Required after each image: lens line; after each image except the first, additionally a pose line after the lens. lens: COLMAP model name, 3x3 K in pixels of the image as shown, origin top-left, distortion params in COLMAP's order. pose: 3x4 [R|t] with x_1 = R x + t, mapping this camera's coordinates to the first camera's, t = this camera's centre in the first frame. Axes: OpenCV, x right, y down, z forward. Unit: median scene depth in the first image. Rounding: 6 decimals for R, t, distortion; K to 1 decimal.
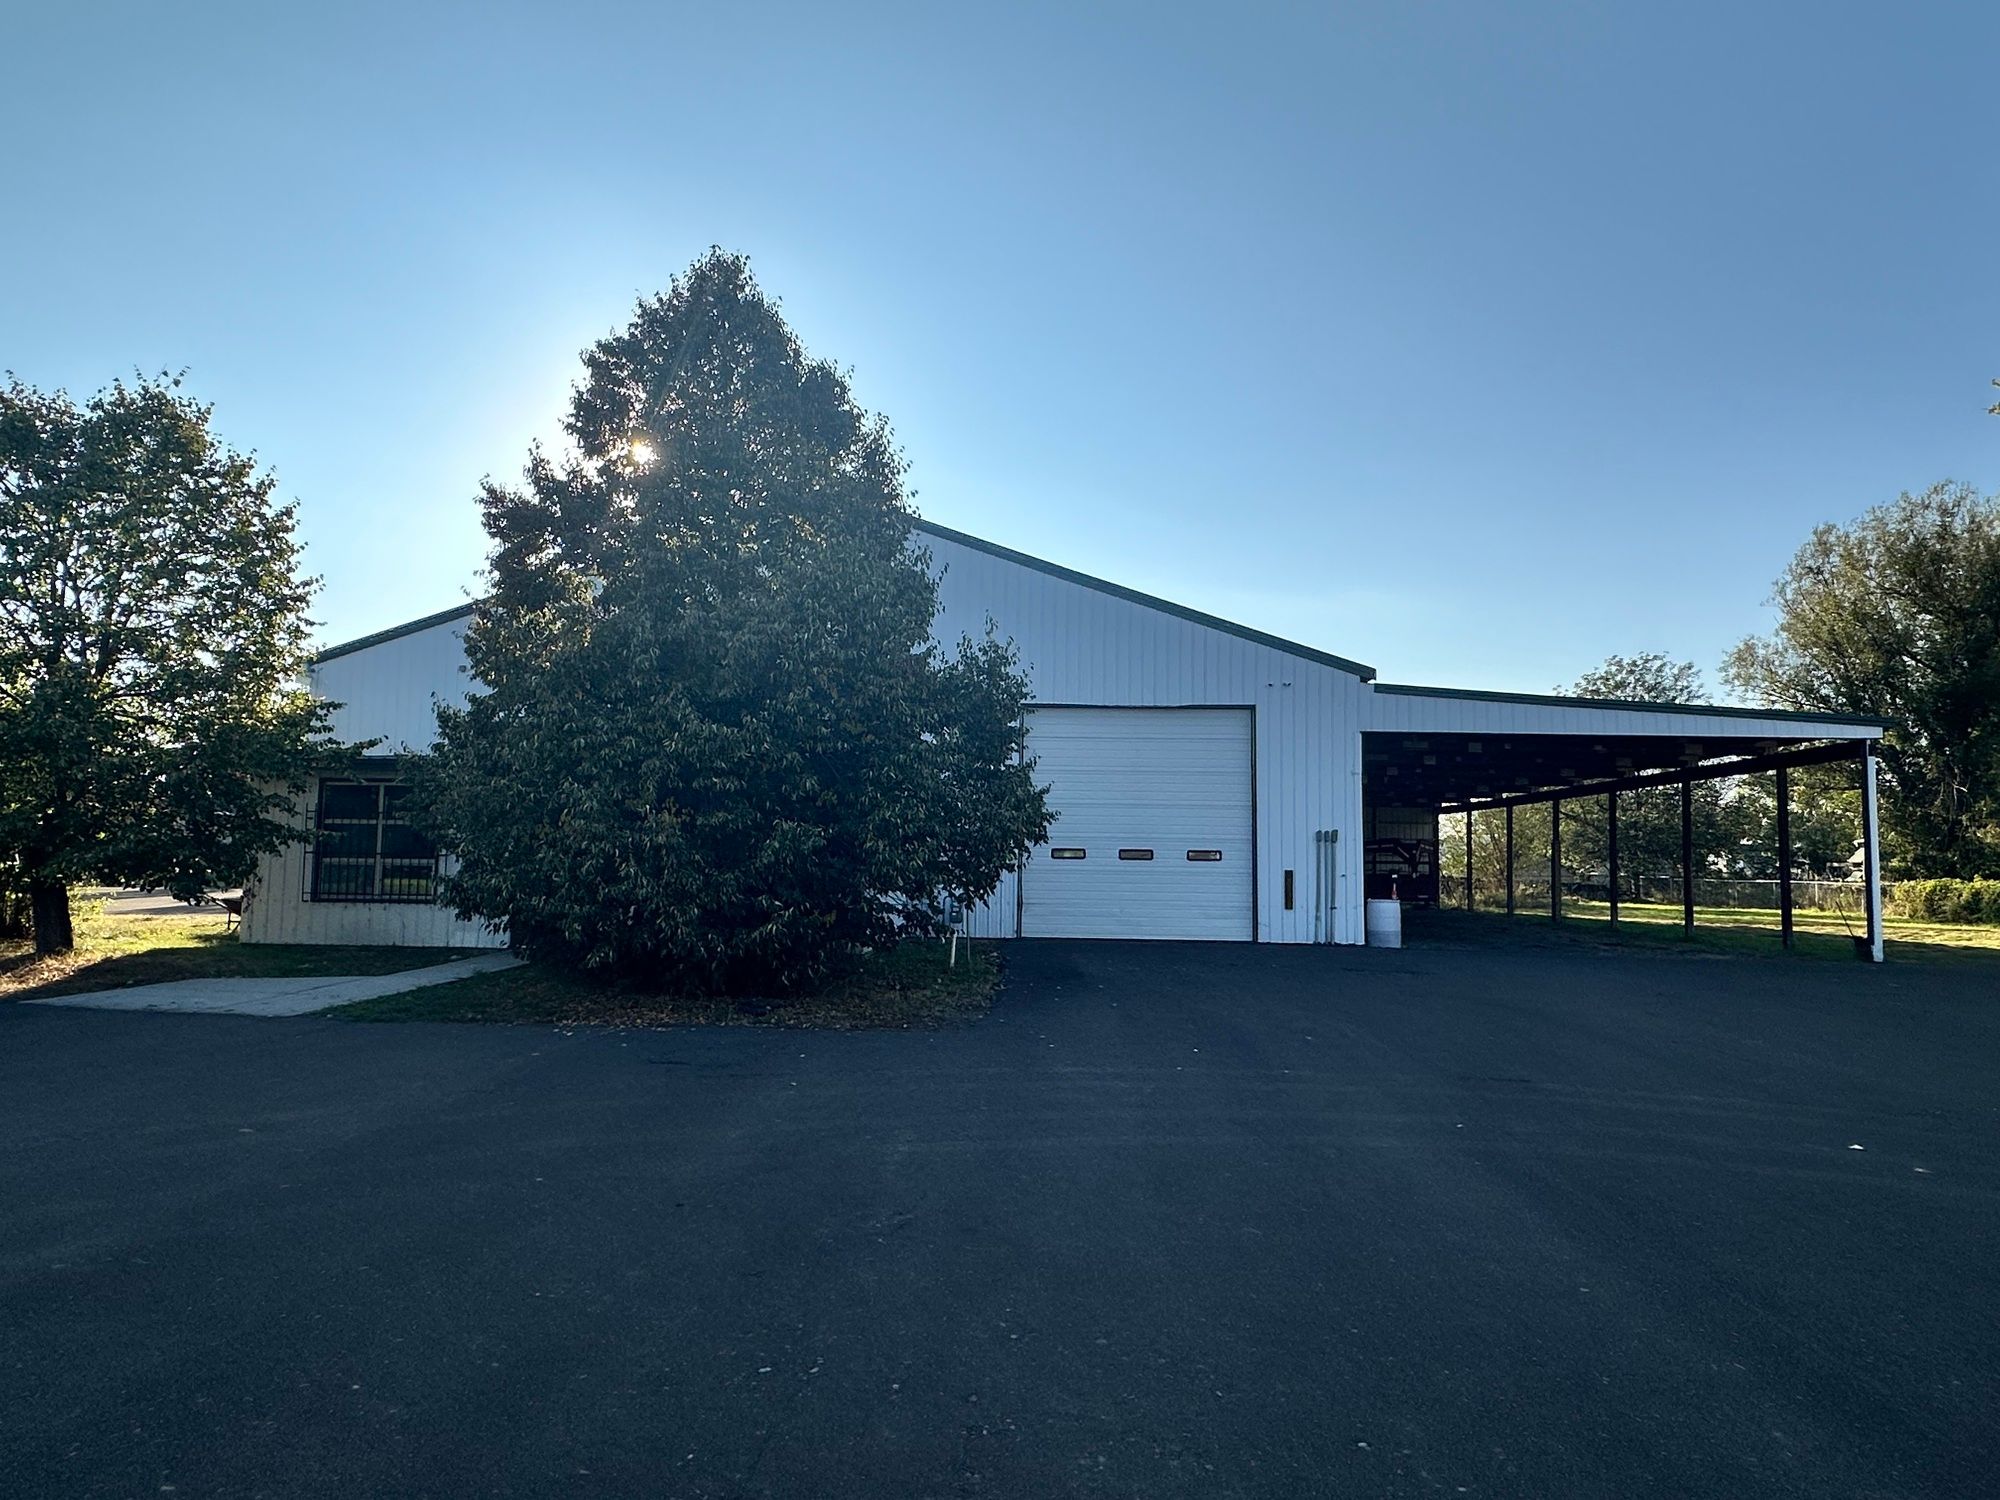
lens RADIAL K [[1223.6, 0, 996.3], [0, 1223.6, 756.0], [0, 0, 1]] dist [-0.006777, 0.001316]
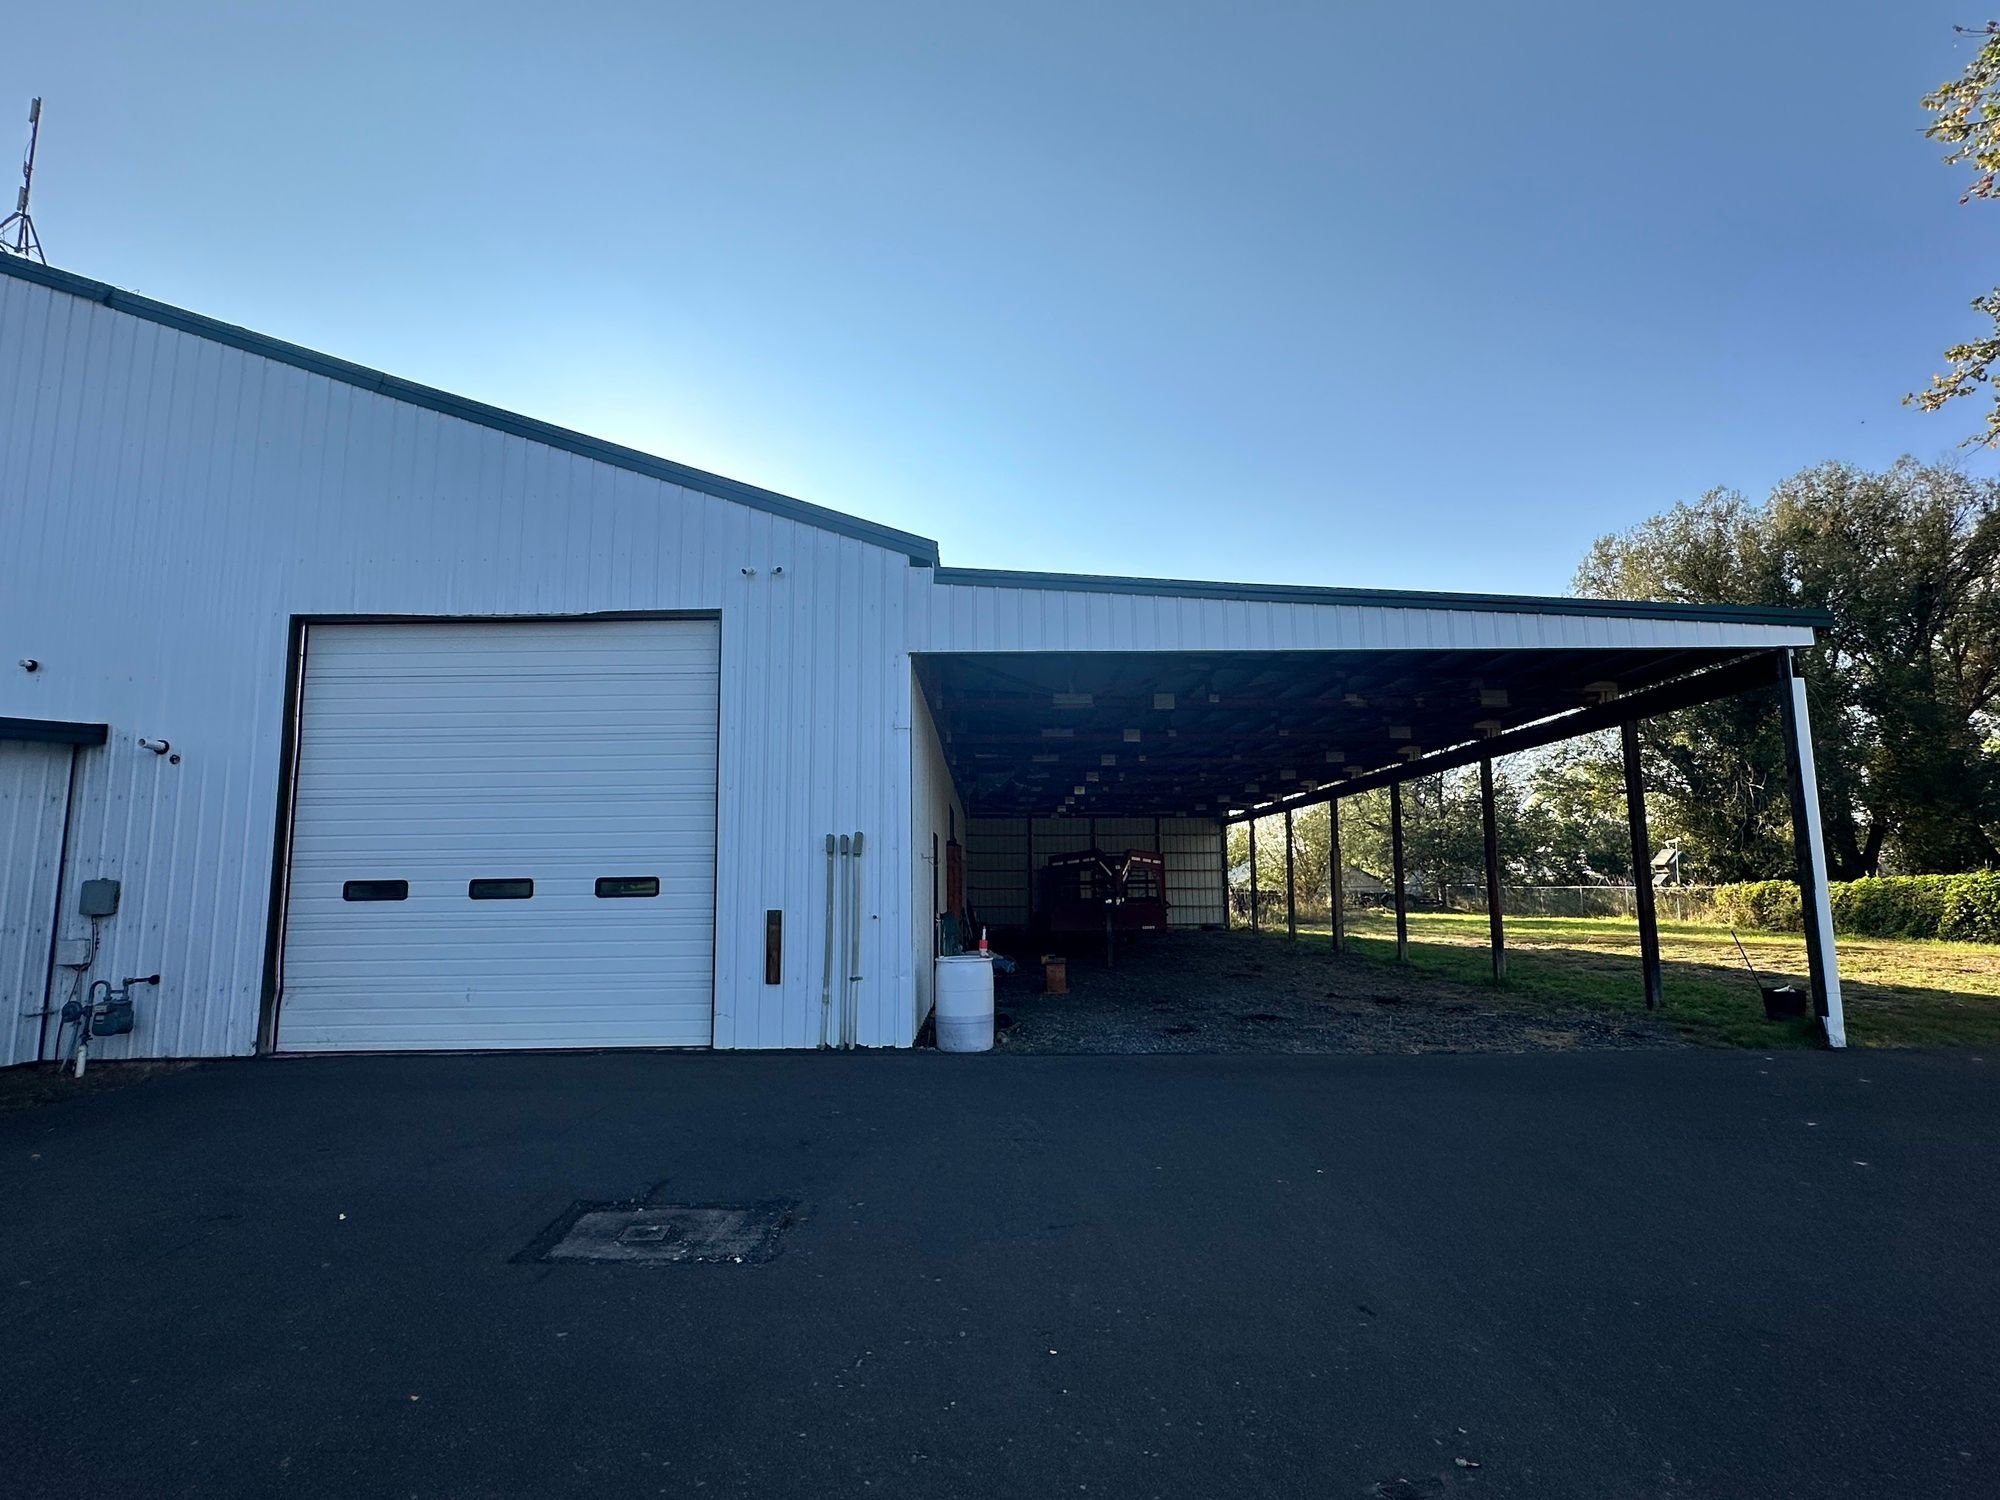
lens RADIAL K [[1003.3, 0, 1006.5], [0, 1003.3, 743.8], [0, 0, 1]] dist [0.000357, -0.000283]
pose [[0.997400, -0.019469, 0.069387, 0.173033], [0.022974, 0.998482, -0.050068, 0.025011], [-0.068307, 0.051532, 0.996333, 0.306052]]
